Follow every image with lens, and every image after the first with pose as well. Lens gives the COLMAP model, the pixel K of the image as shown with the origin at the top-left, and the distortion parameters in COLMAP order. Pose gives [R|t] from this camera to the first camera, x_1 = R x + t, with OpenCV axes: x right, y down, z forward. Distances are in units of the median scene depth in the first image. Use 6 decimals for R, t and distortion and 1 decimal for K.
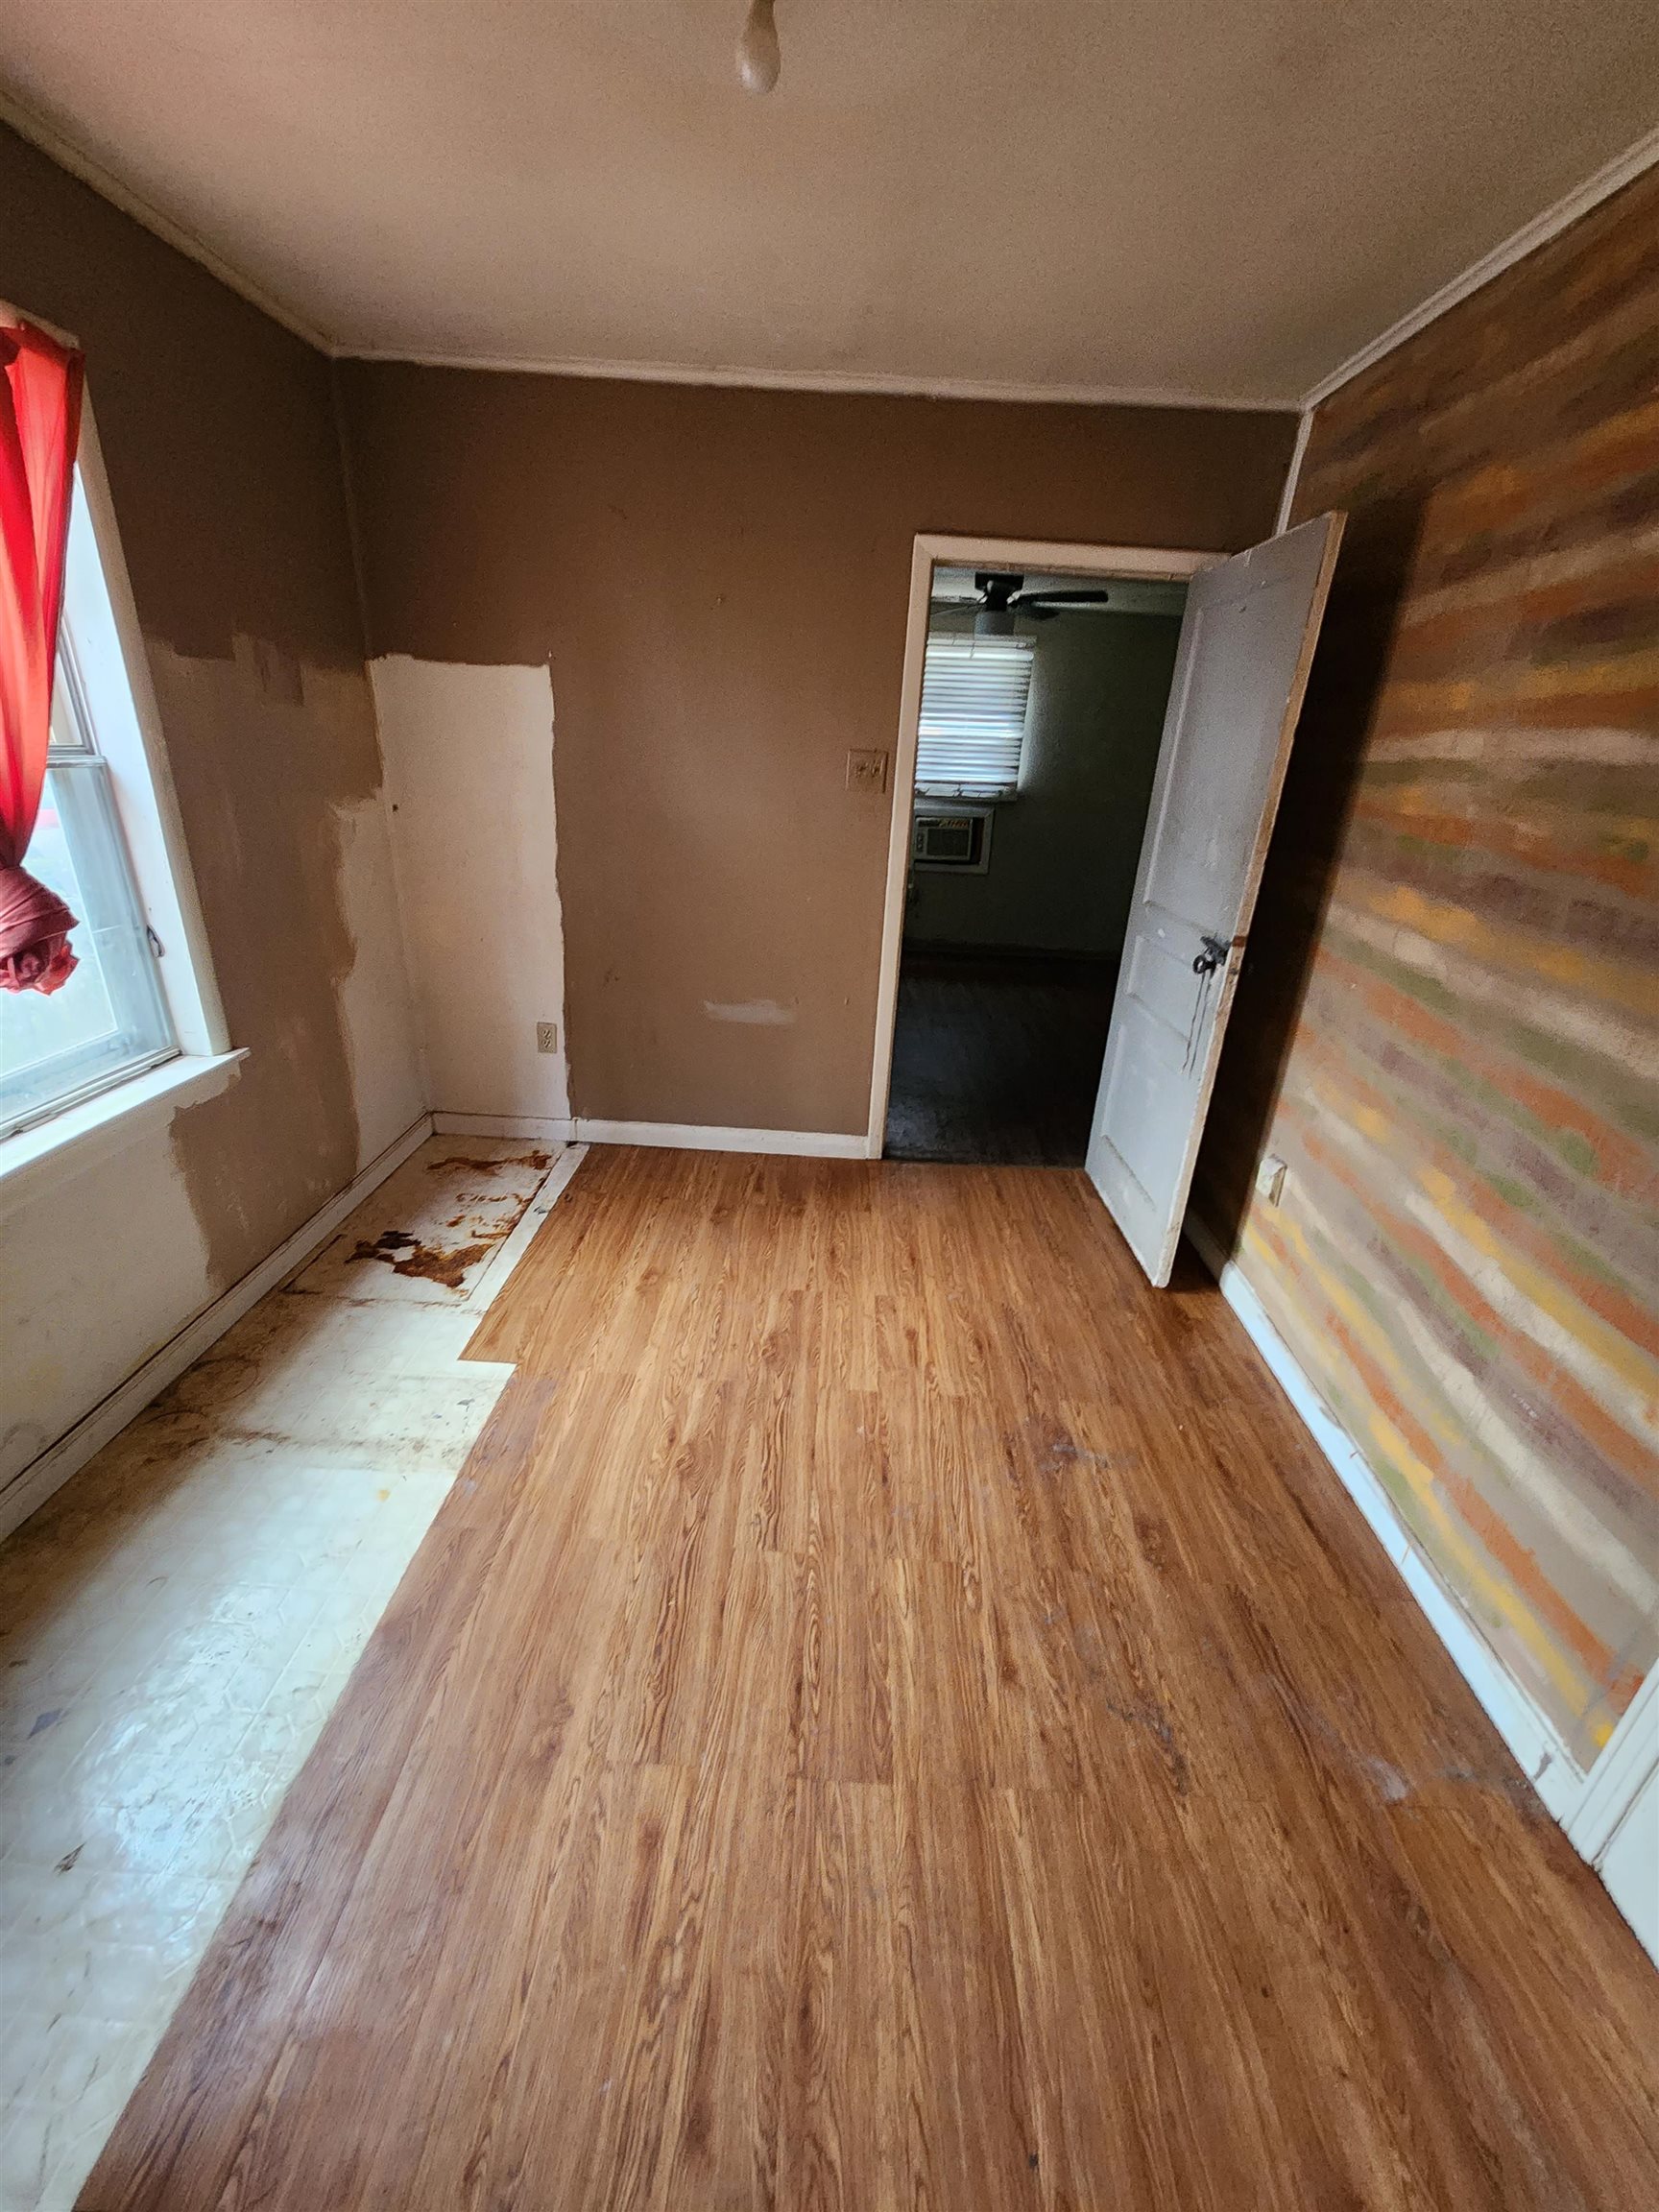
lens RADIAL K [[896.3, 0, 815.0], [0, 896.3, 1099.5], [0, 0, 1]] dist [-0.000572, 0.000036]
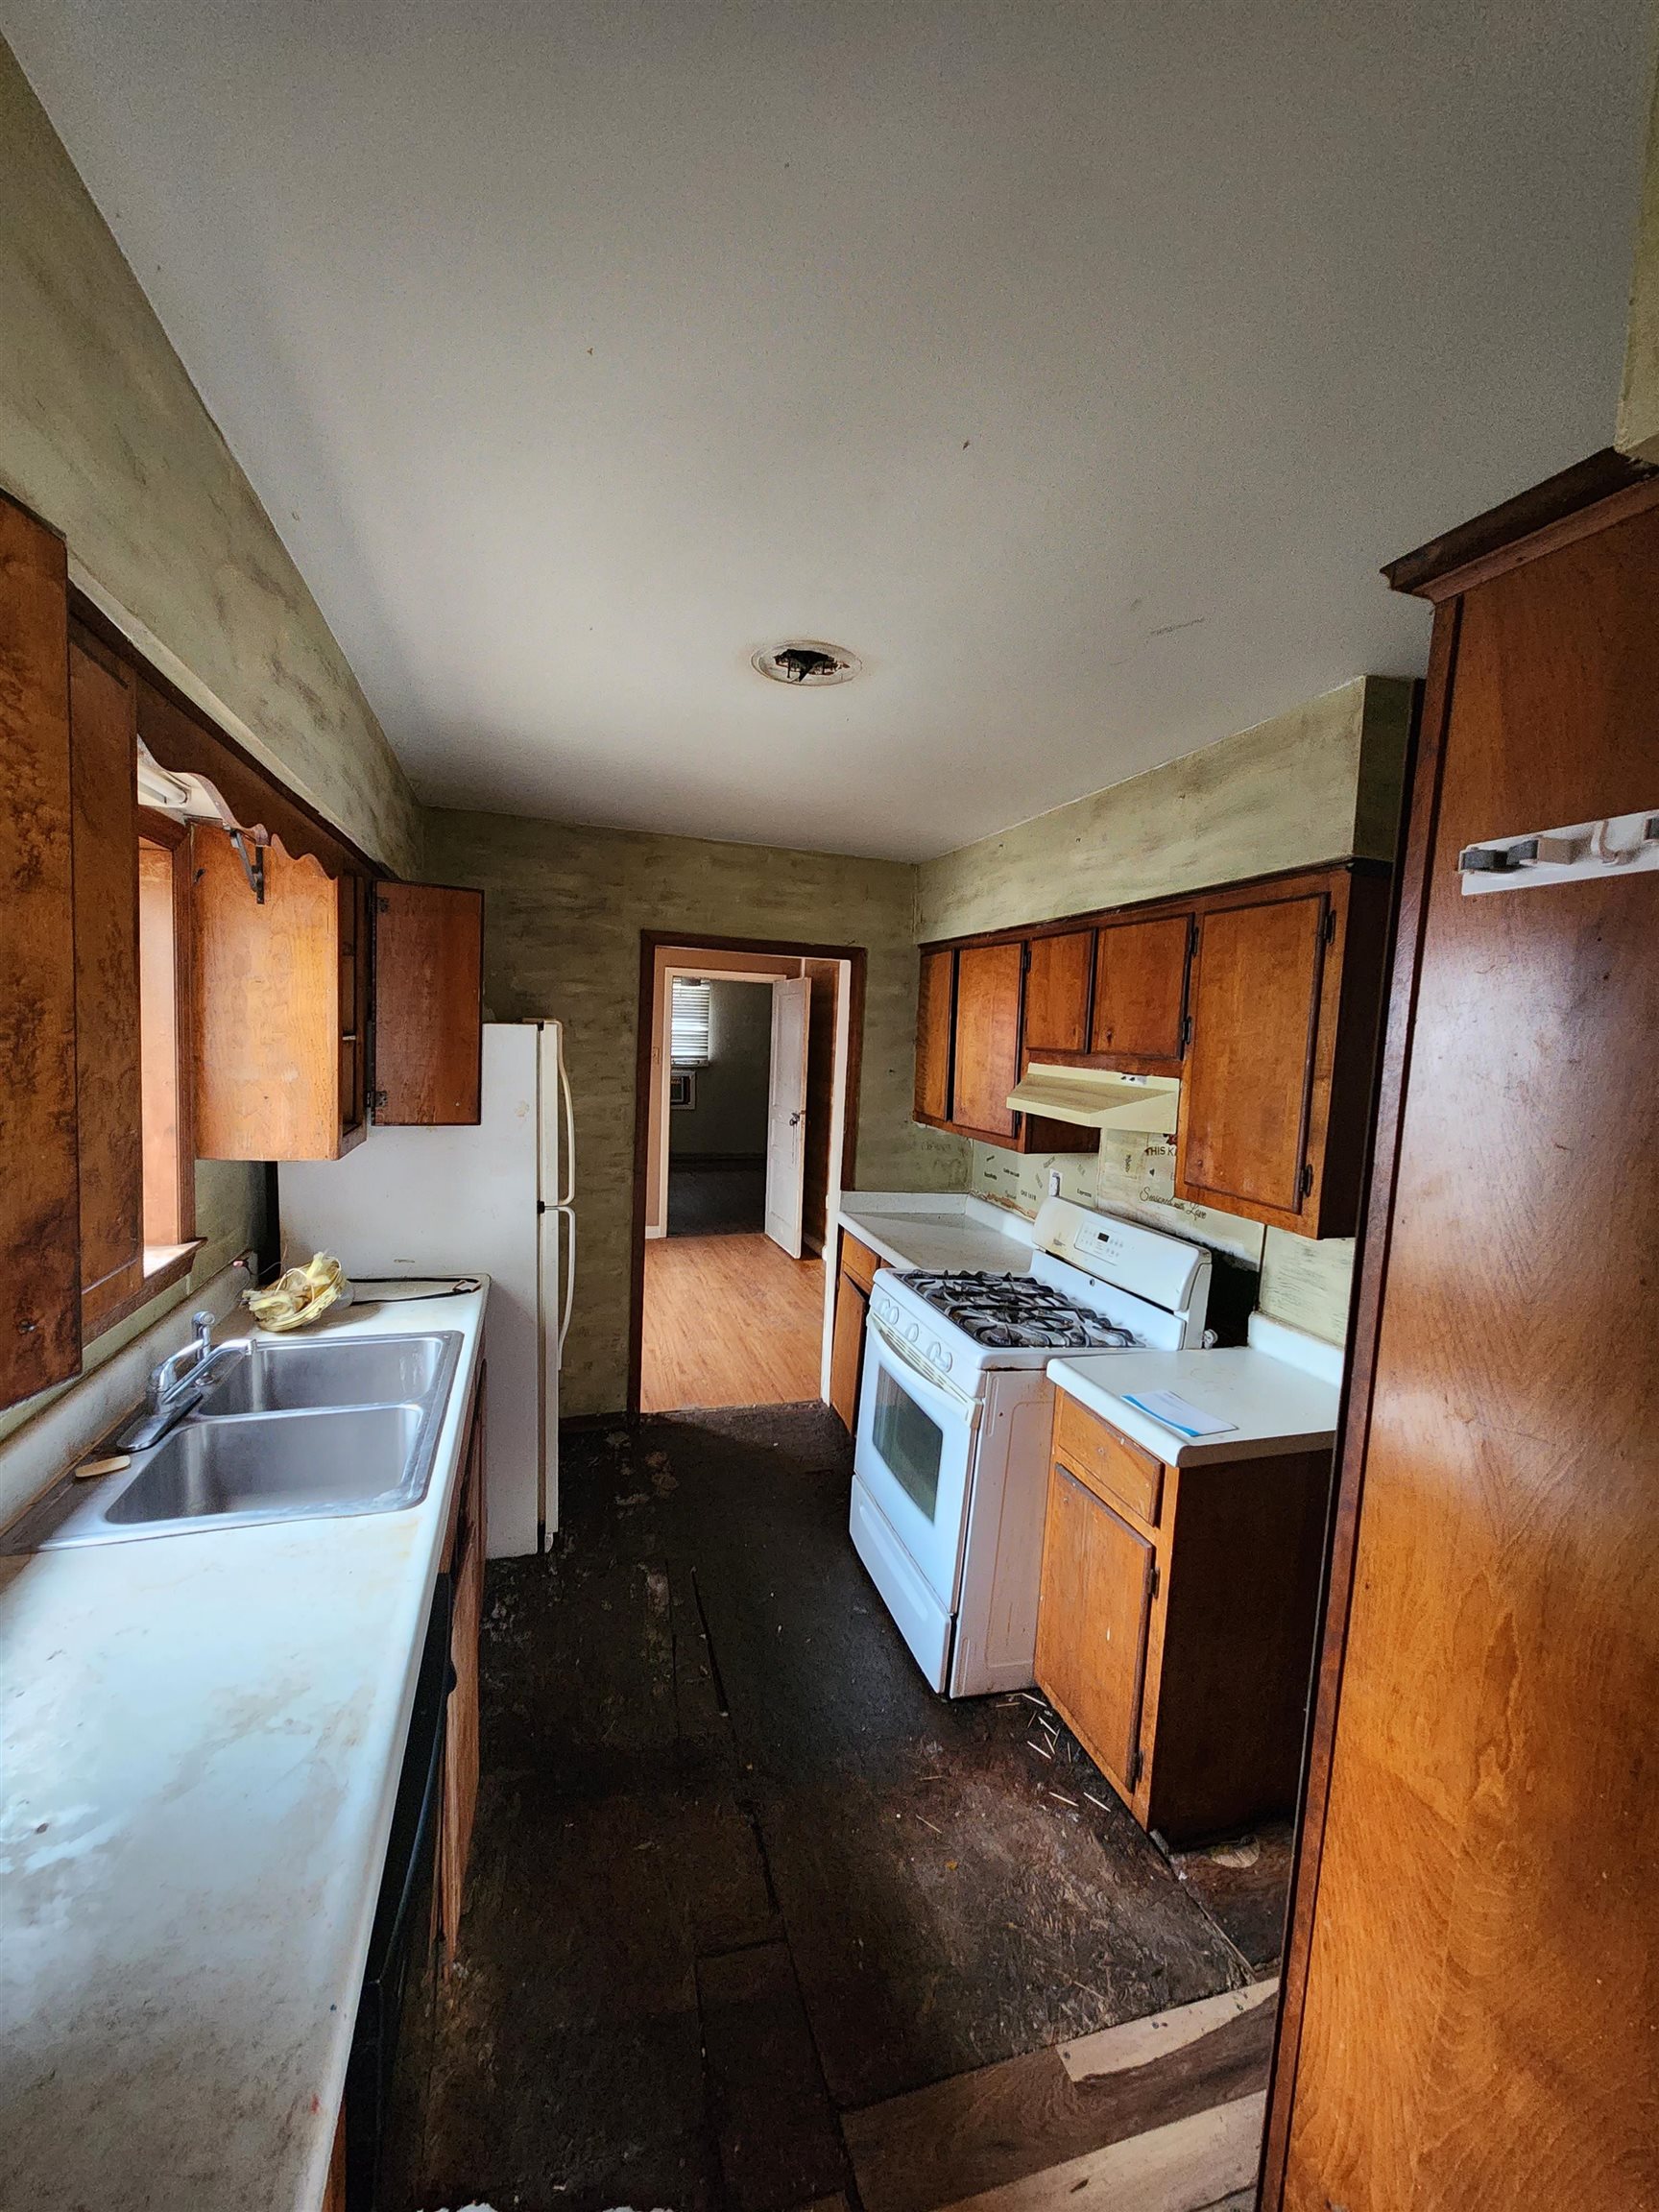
lens RADIAL K [[896.3, 0, 820.0], [0, 896.3, 1114.8], [0, 0, 1]] dist [-0.000572, 0.000036]
pose [[0.939024, -0.043497, 0.341088, -0.440770], [0.132815, 0.960863, -0.243110, 0.540193], [-0.317165, 0.273587, 0.908051, -1.607819]]
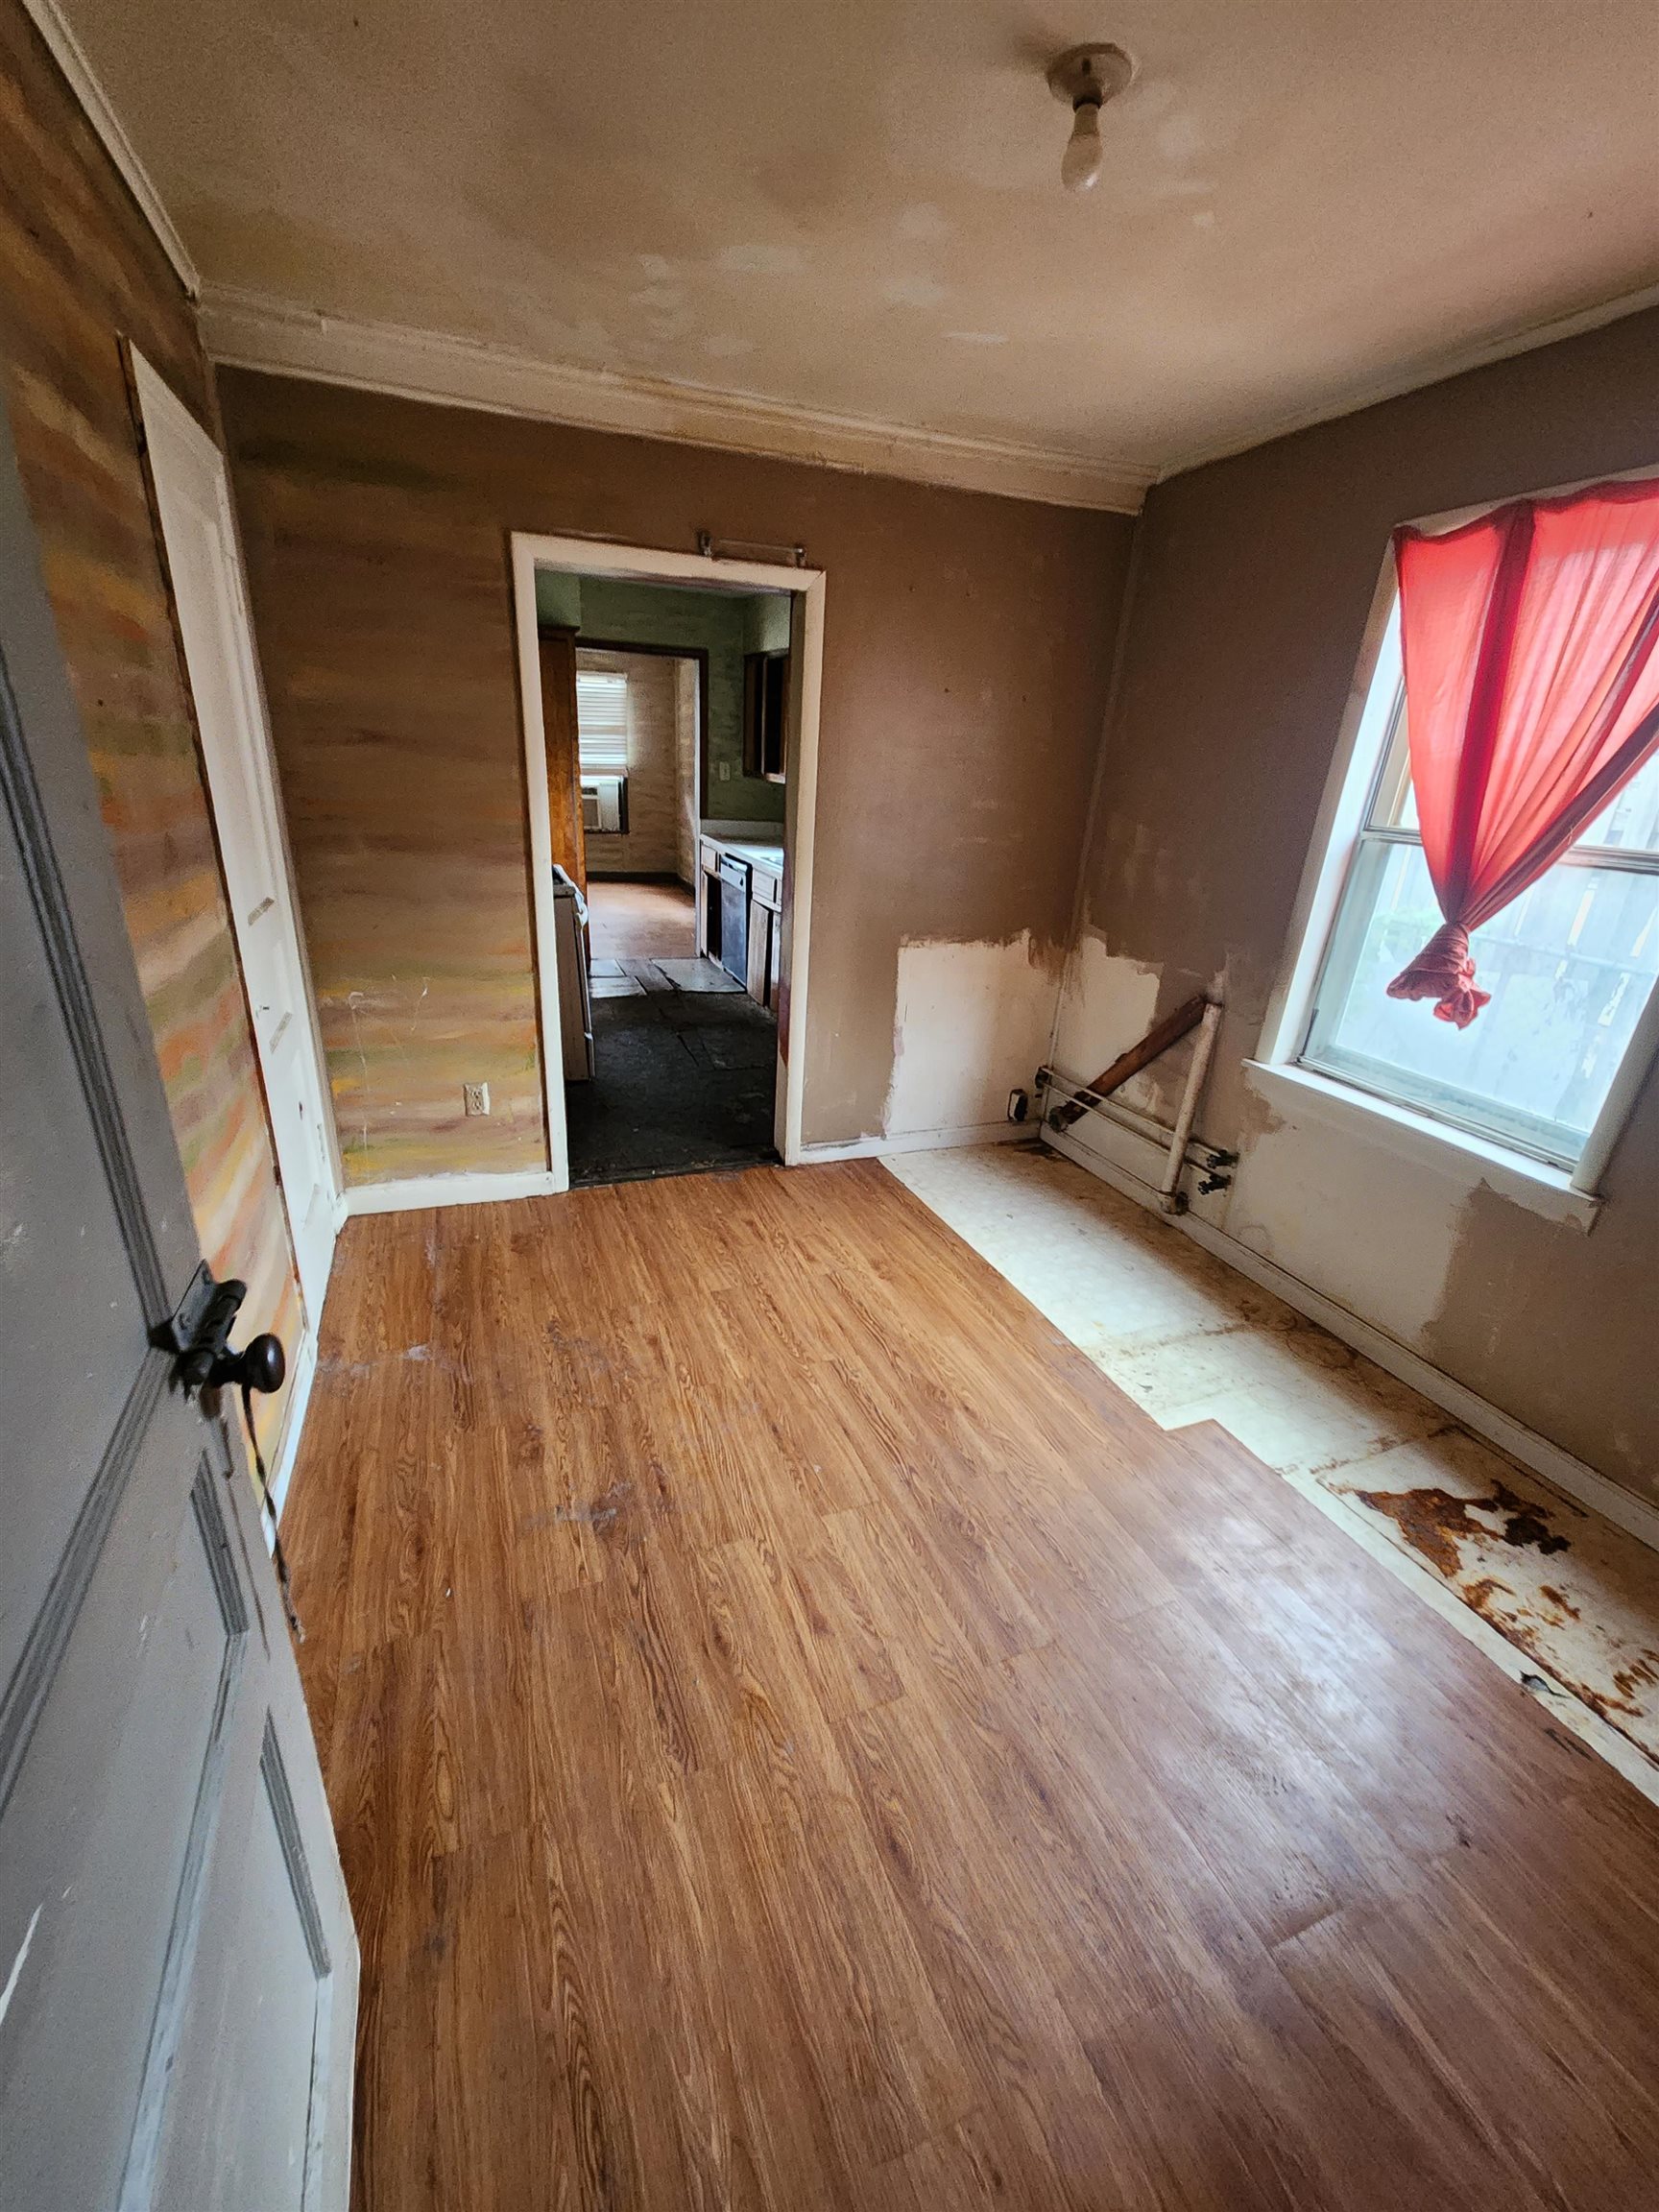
lens RADIAL K [[896.3, 0, 820.0], [0, 896.3, 1110.1], [0, 0, 1]] dist [-0.000572, 0.000036]
pose [[-0.910481, 0.052149, -0.410250, 0.420017], [-0.245576, 0.729996, 0.637807, -0.524416], [0.332742, 0.681459, -0.651841, 1.354203]]
